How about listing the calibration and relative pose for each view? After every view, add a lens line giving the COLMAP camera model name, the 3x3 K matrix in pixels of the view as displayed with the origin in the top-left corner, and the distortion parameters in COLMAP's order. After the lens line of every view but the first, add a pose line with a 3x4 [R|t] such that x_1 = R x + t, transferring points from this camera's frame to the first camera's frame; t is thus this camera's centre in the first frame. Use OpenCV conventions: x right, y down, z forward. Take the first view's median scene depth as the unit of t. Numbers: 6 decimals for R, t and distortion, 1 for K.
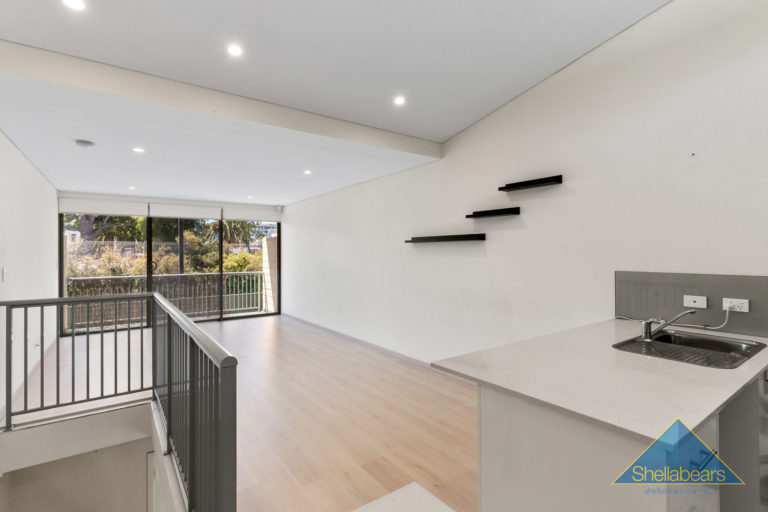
lens RADIAL K [[371.2, 0, 384.0], [0, 371.2, 256.0], [0, 0, 1]] dist [0.001539, 0.000379]
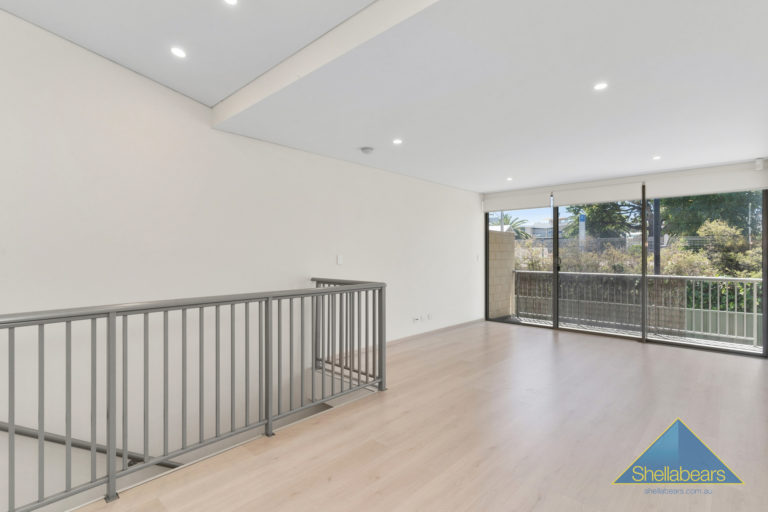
lens RADIAL K [[371.2, 0, 384.0], [0, 371.2, 256.0], [0, 0, 1]] dist [0.001539, 0.000379]
pose [[0.192023, 0.010818, -0.981331, 0.133000], [-0.011254, 0.999898, 0.008821, 0.008033], [0.981326, 0.009350, 0.192125, 0.305361]]
